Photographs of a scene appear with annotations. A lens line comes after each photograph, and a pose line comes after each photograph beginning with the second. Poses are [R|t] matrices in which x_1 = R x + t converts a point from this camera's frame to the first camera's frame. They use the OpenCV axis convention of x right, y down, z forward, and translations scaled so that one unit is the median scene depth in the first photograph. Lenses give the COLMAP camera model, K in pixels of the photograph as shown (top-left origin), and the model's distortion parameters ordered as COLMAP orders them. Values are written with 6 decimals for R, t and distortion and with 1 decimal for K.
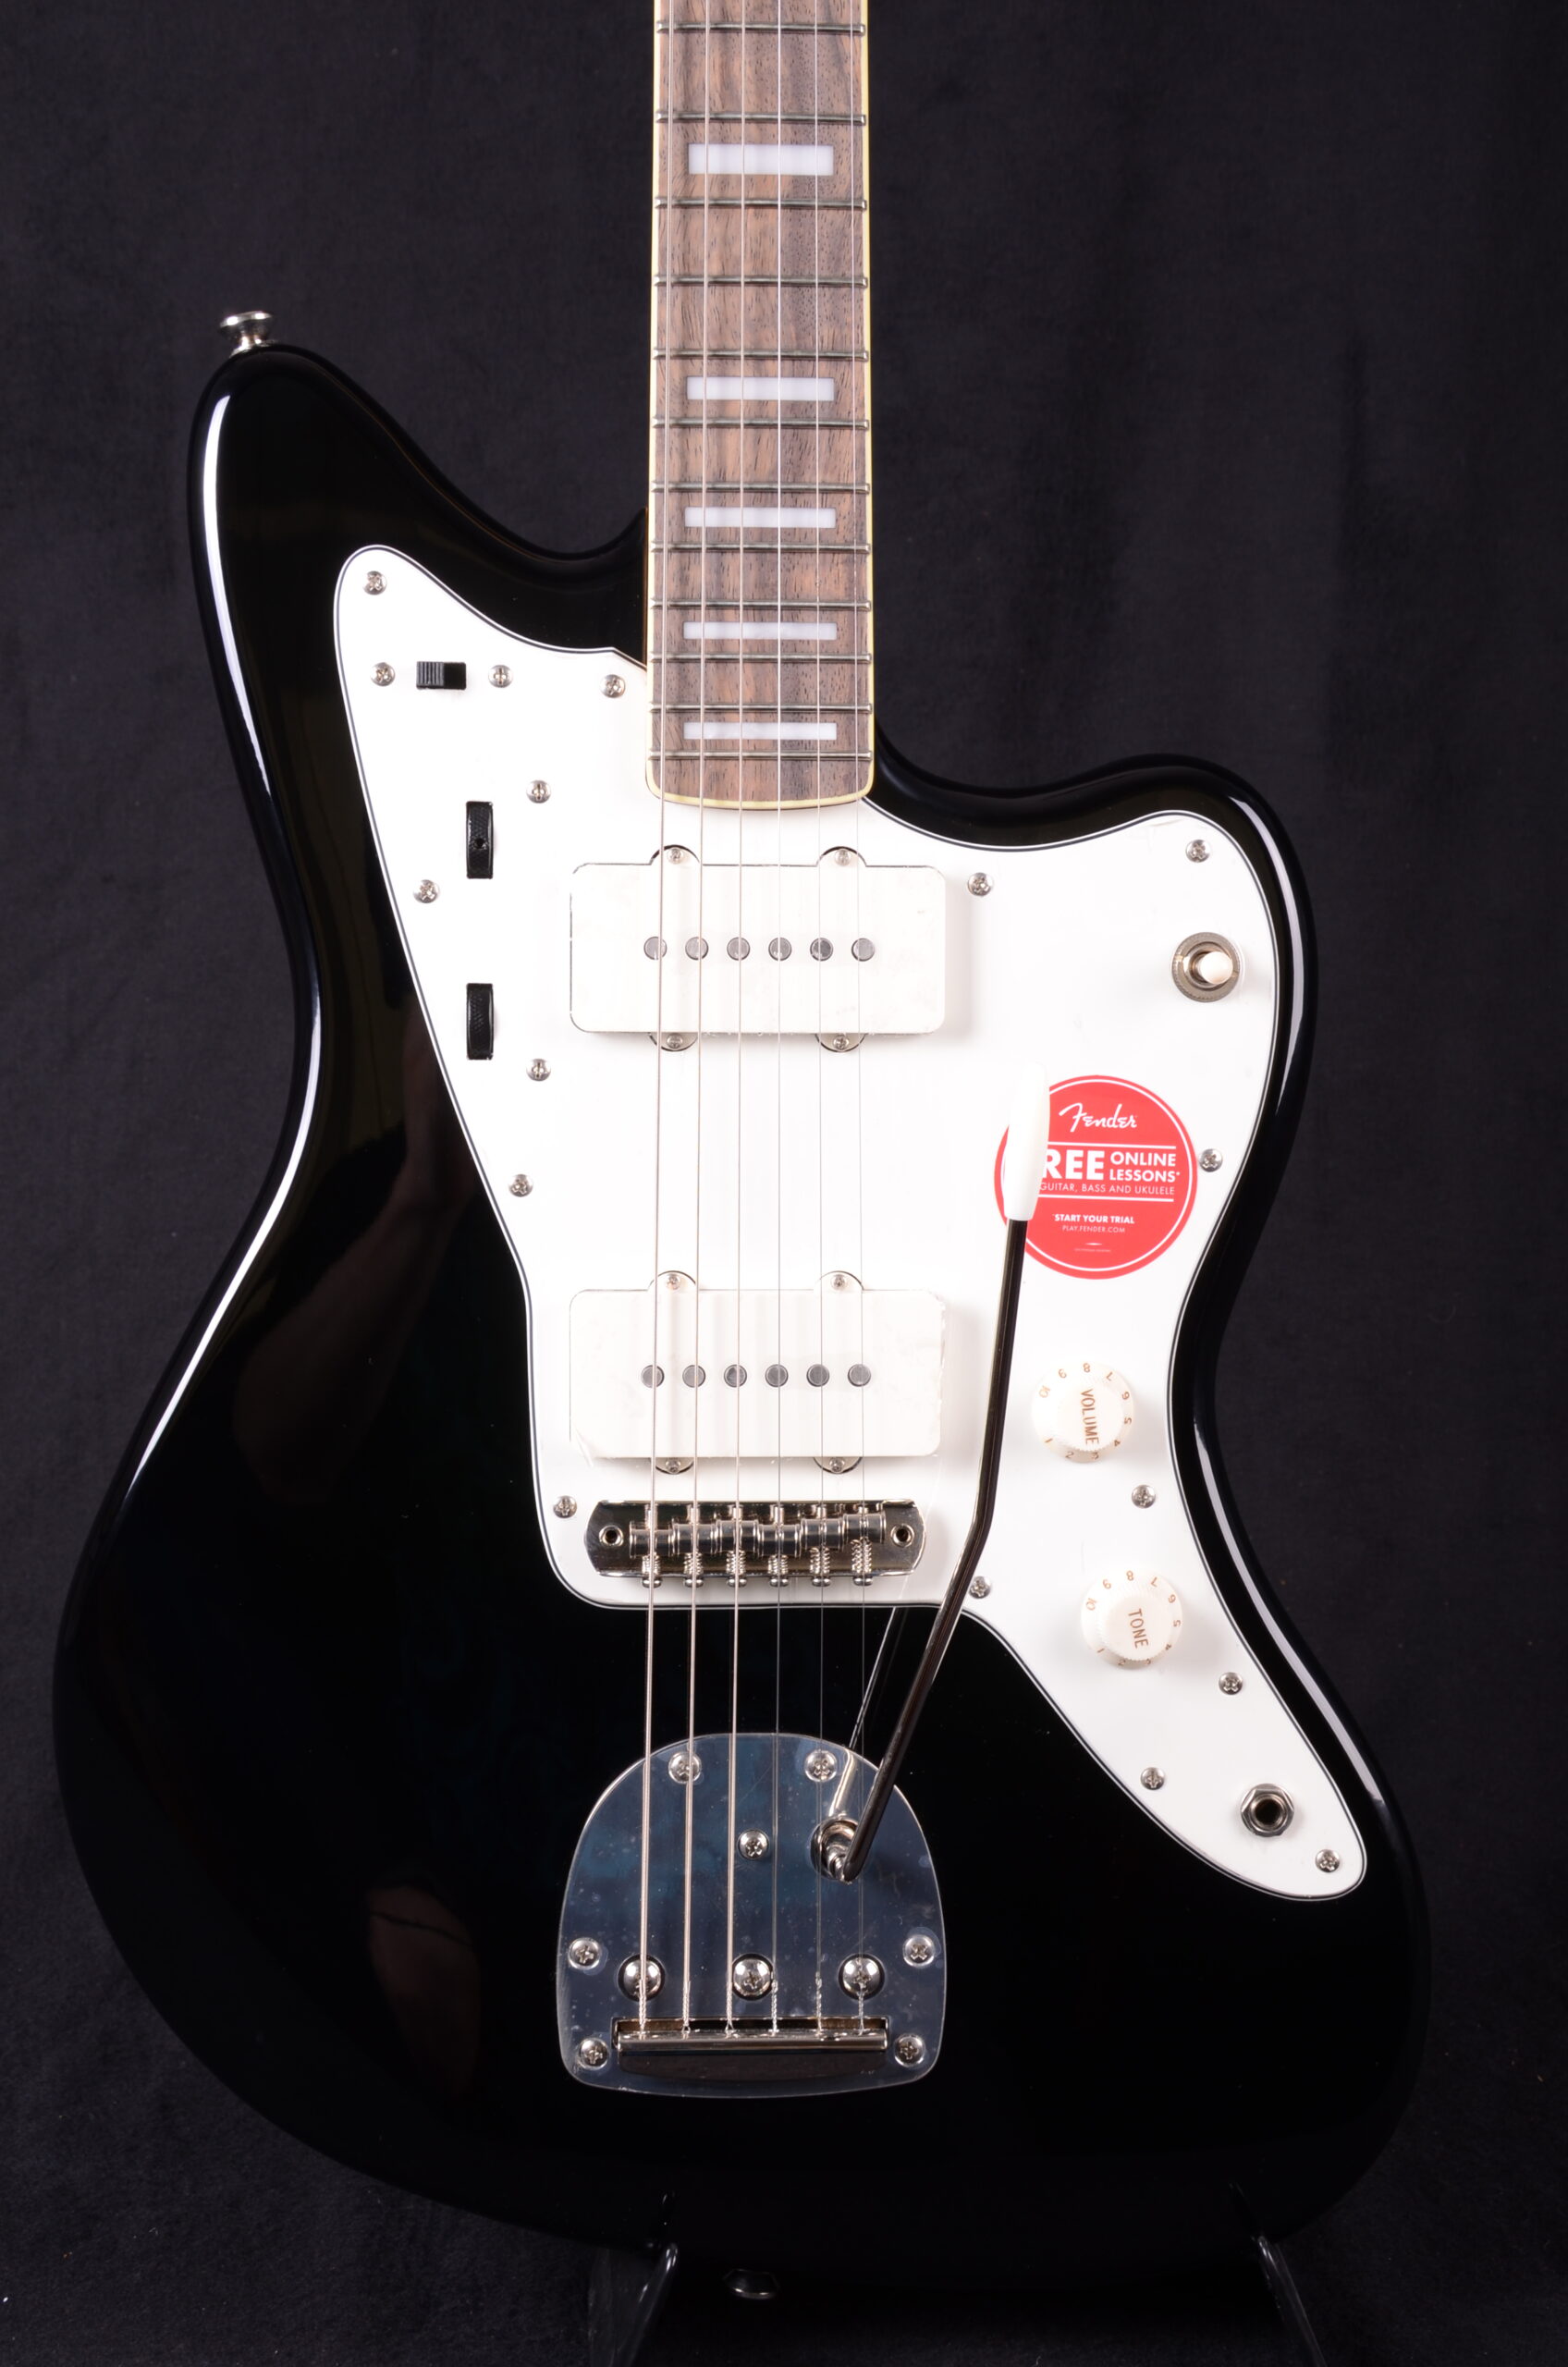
lens RADIAL K [[3542.2, 0, 790.5], [0, 3542.2, 1227.6], [0, 0, 1]] dist [0.149369, 0.000000]
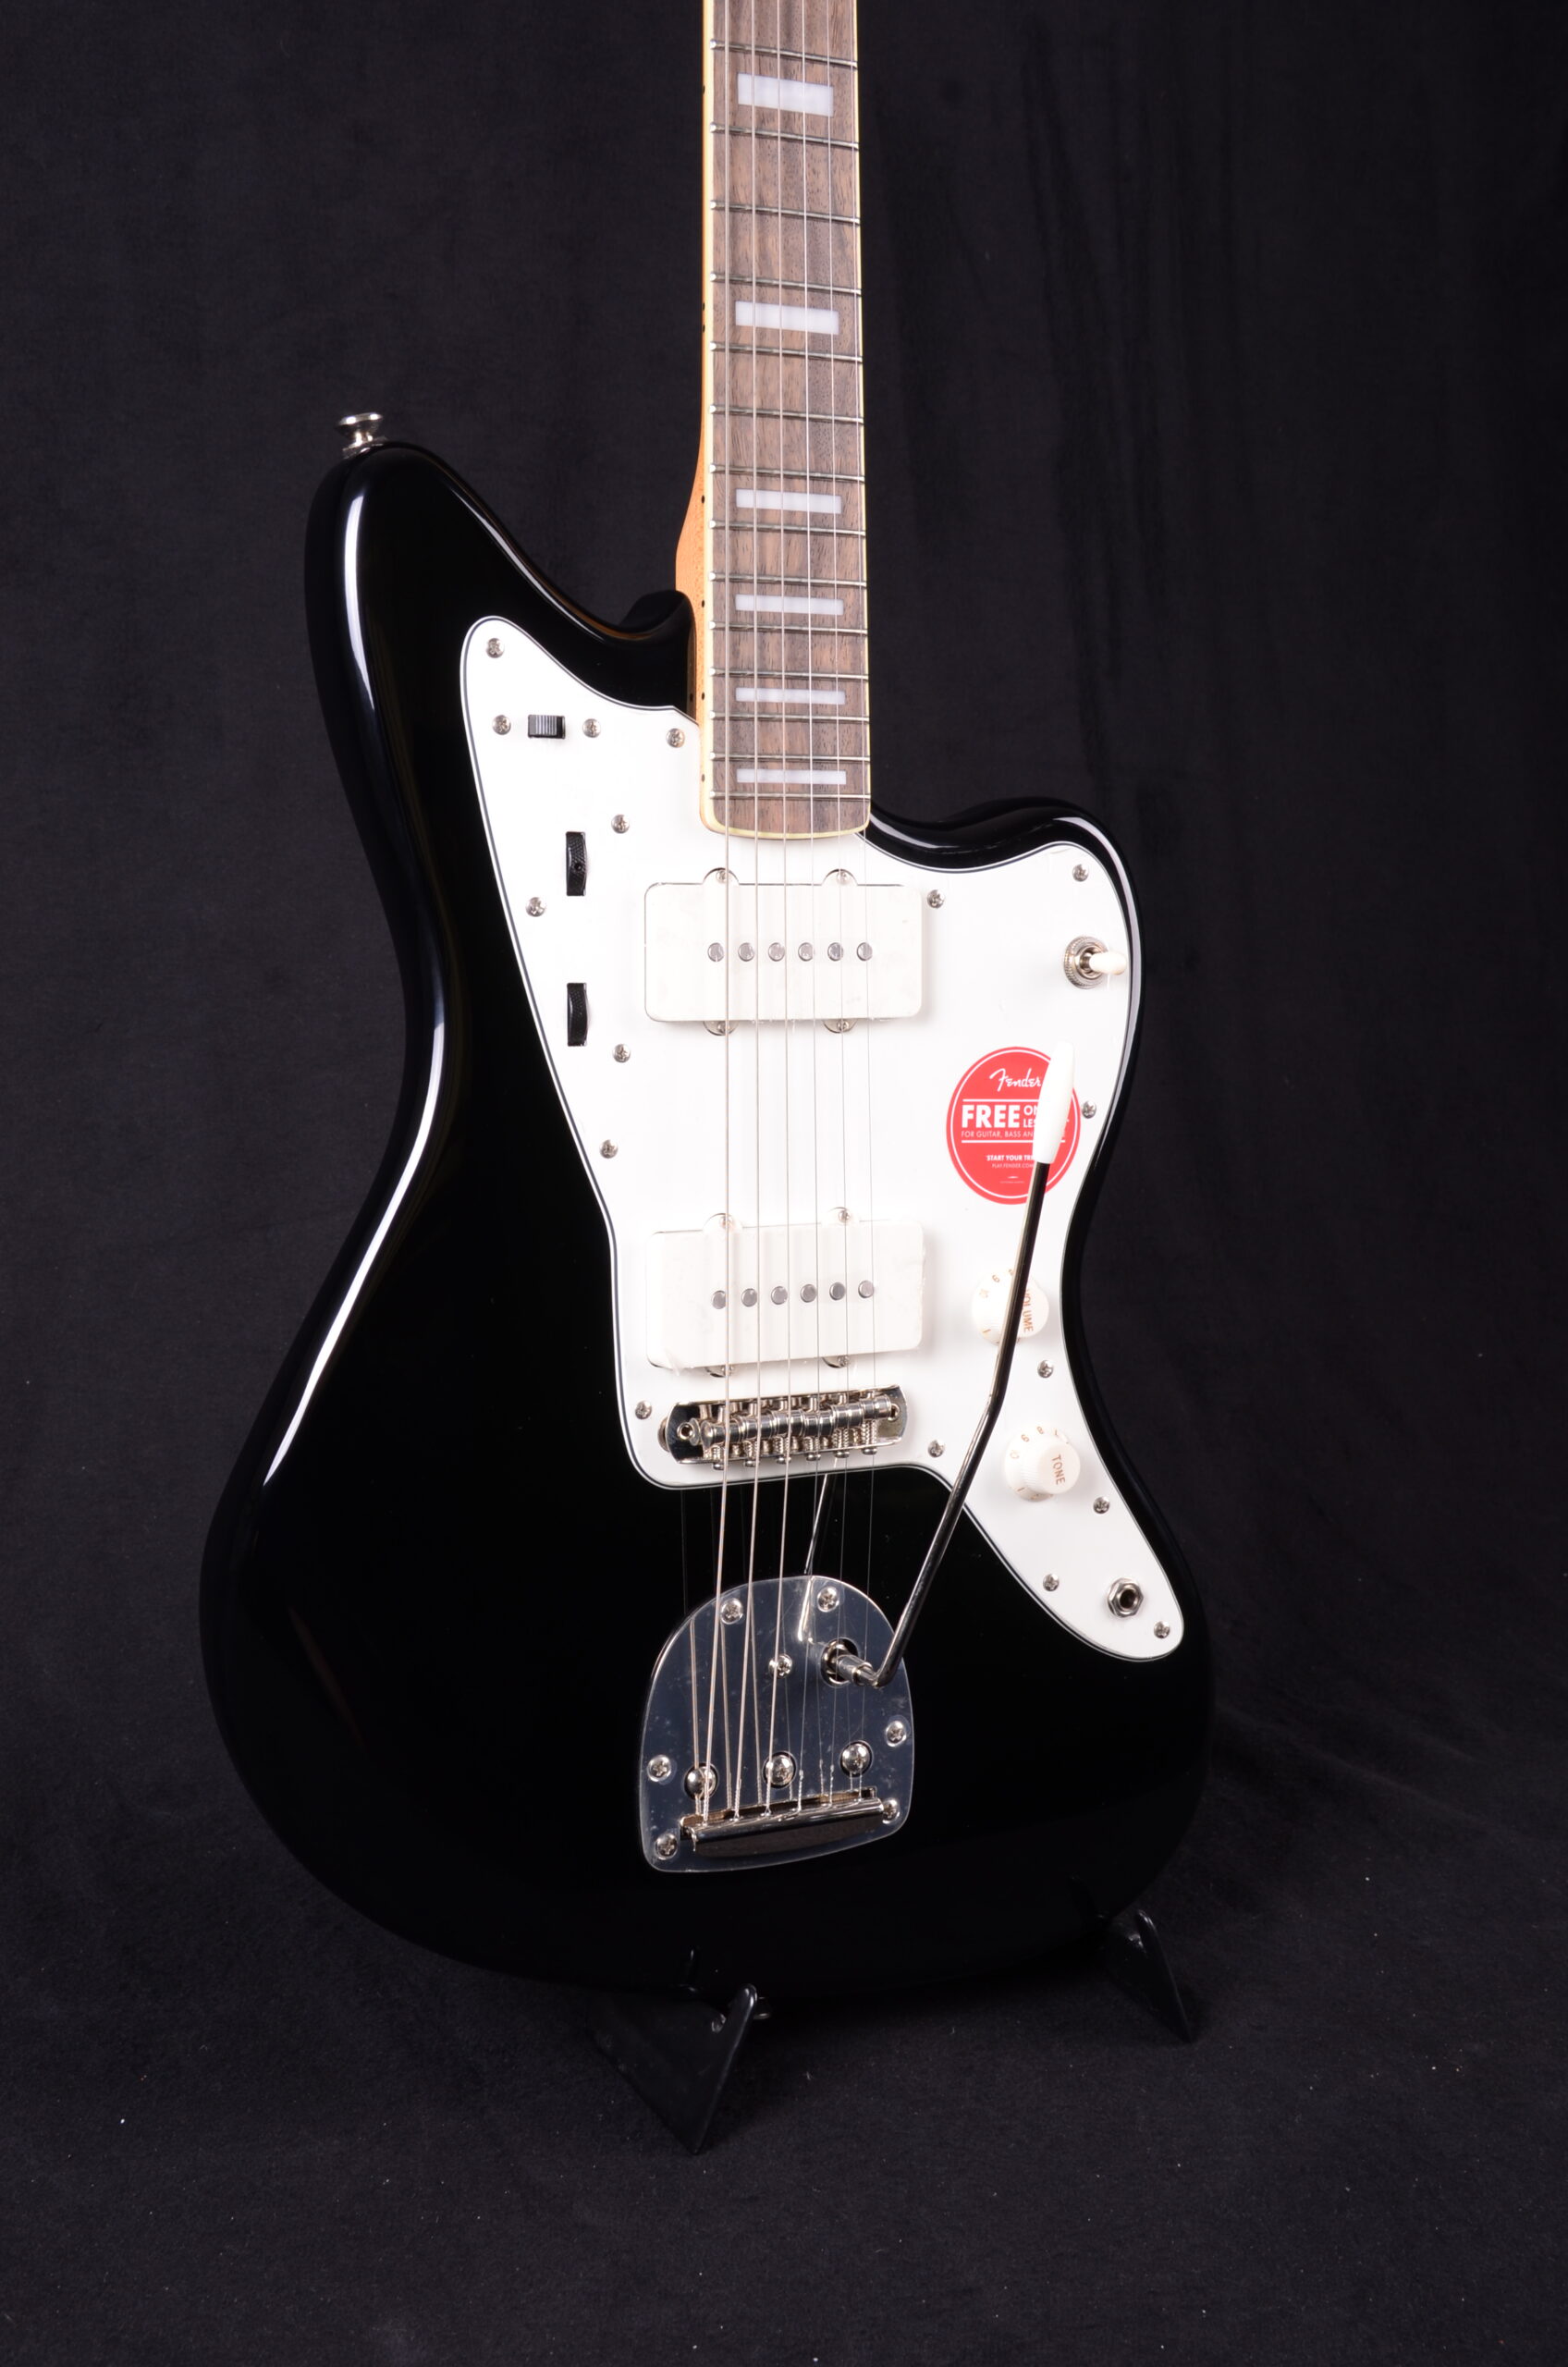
lens RADIAL K [[2923.2, 0, 786.7], [0, 2923.2, 1222.0], [0, 0, 1]] dist [0.065174, 0.000000]
pose [[0.909955, -0.048076, 0.411910, -0.430718], [0.033882, 0.998556, 0.041698, -0.026395], [-0.413320, -0.023987, 0.910270, 0.062218]]
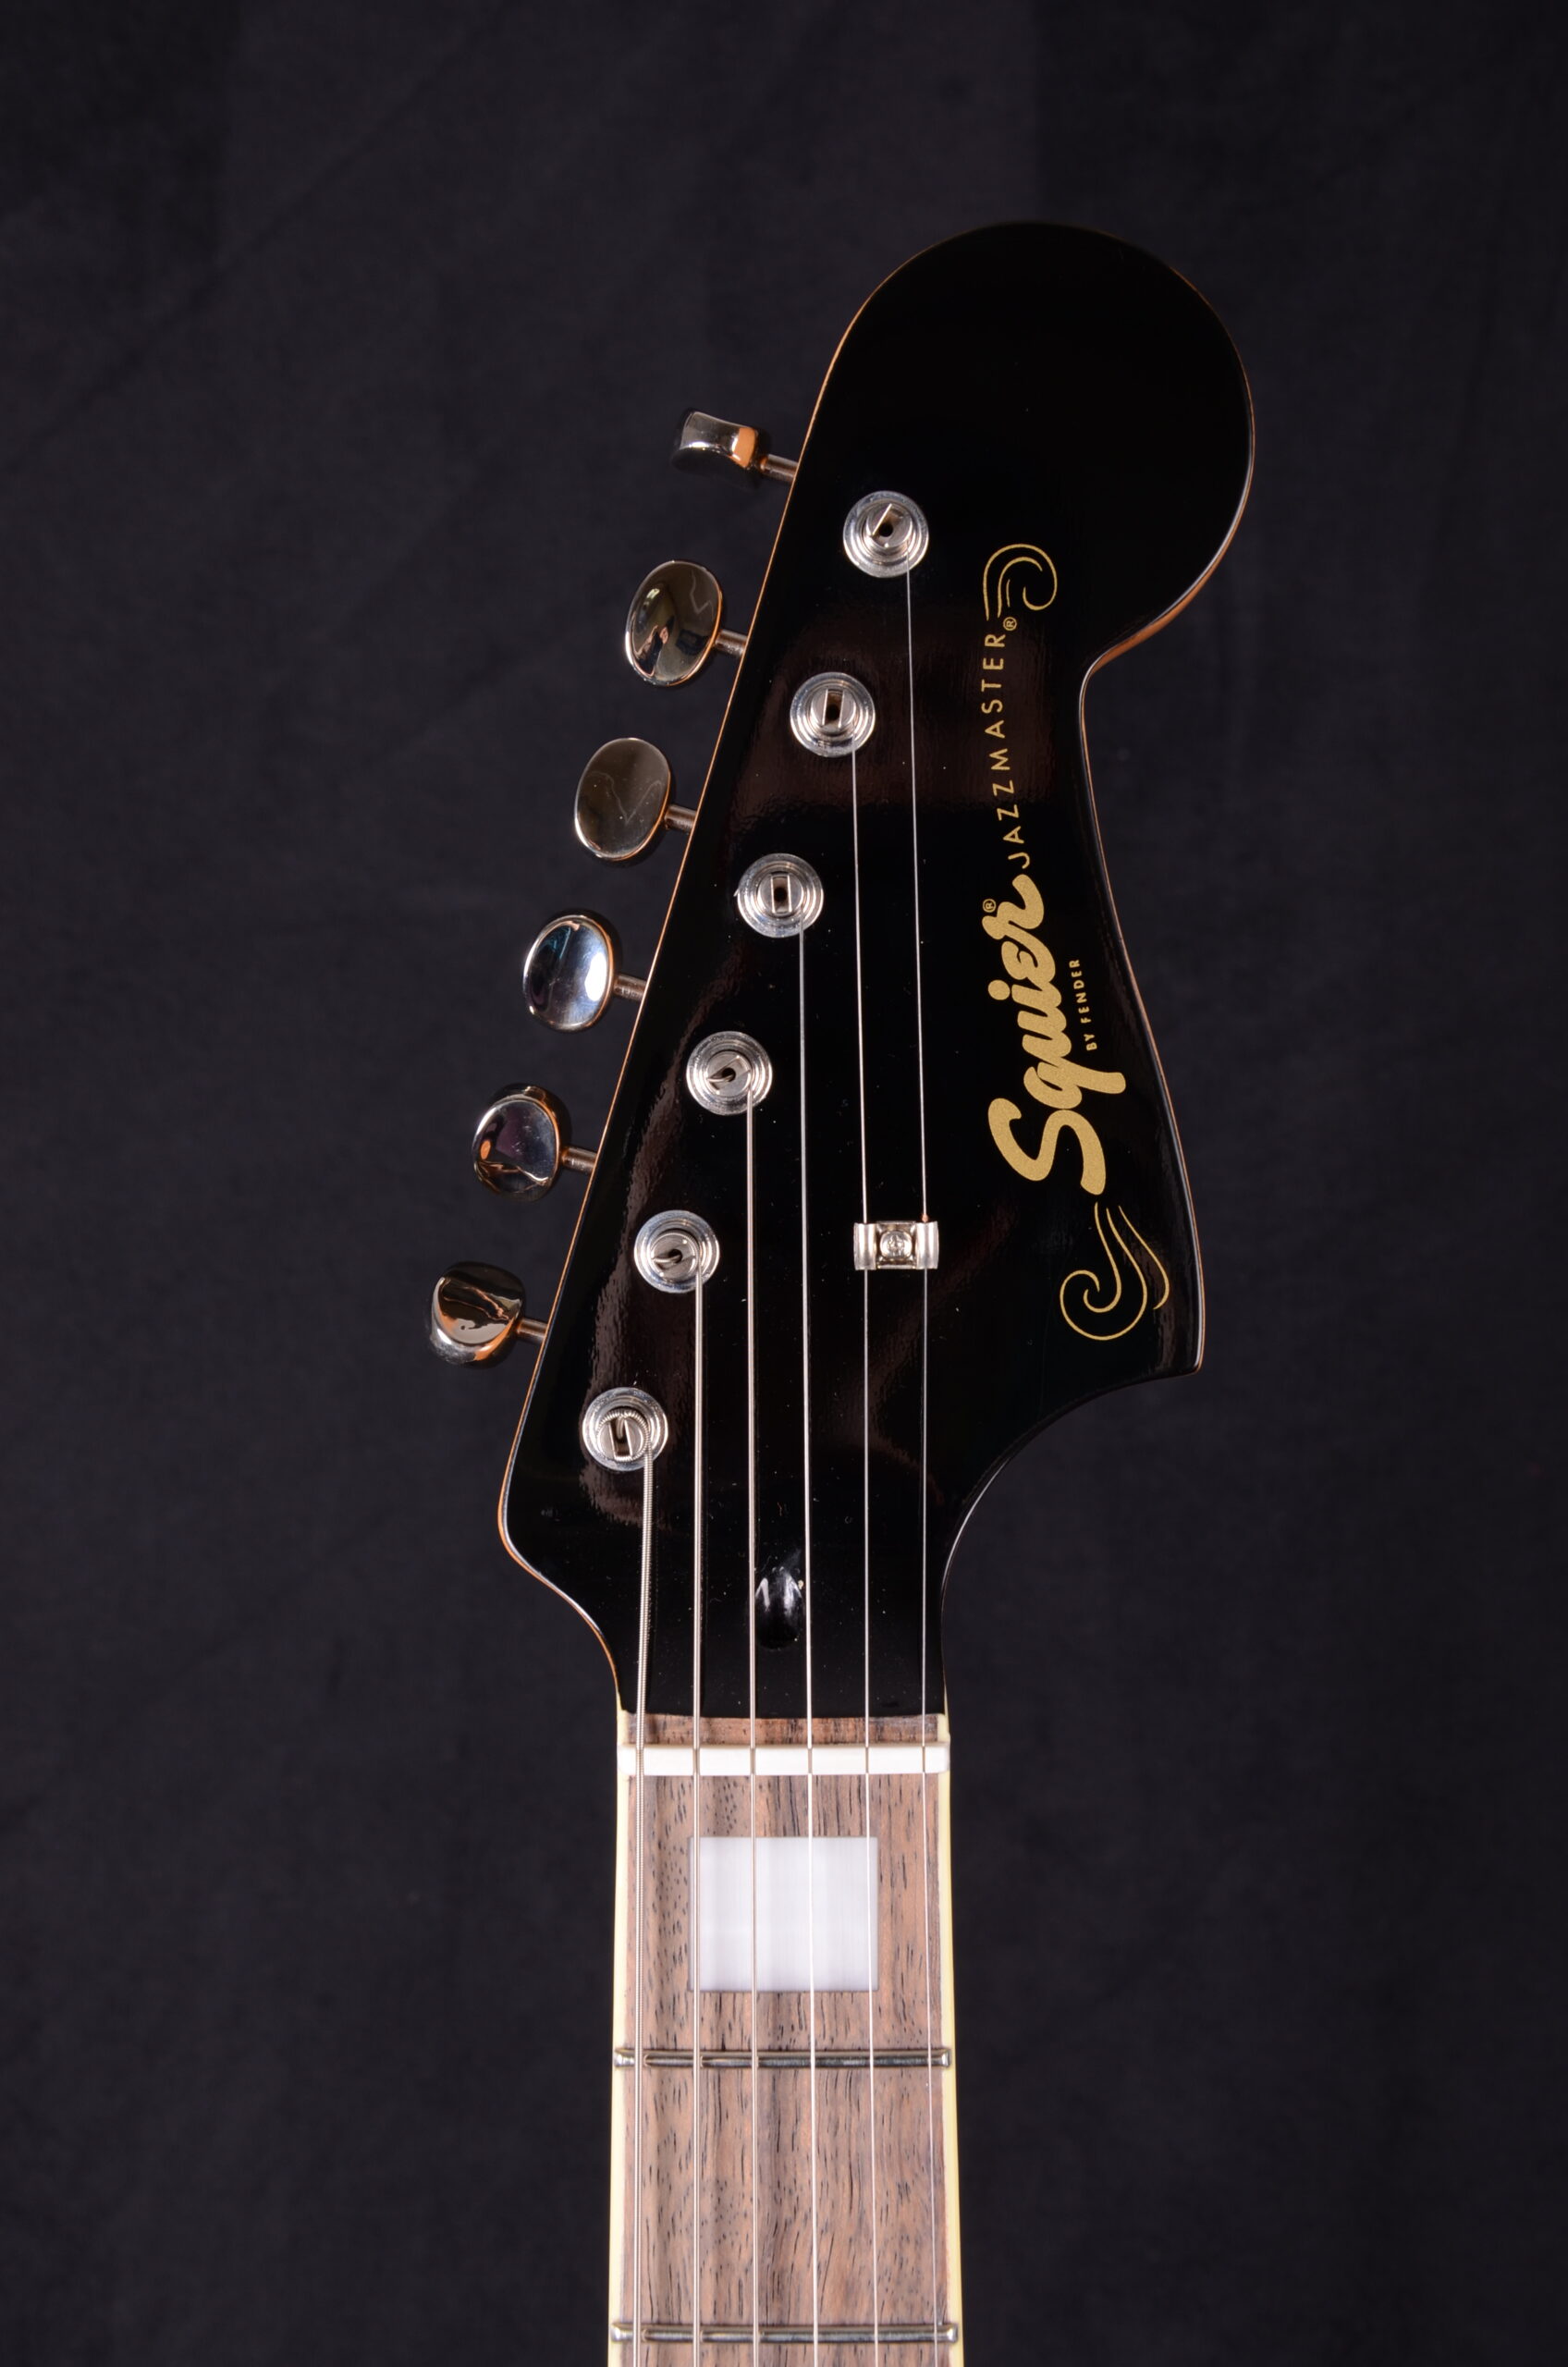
lens RADIAL K [[3341.8, 0, 795.9], [0, 3341.8, 1222.8], [0, 0, 1]] dist [0.103079, 0.000000]
pose [[0.997964, -0.009970, -0.062994, 0.026229], [0.007626, 0.999273, -0.037344, -0.701677], [0.063321, 0.036788, 0.997315, 0.471116]]
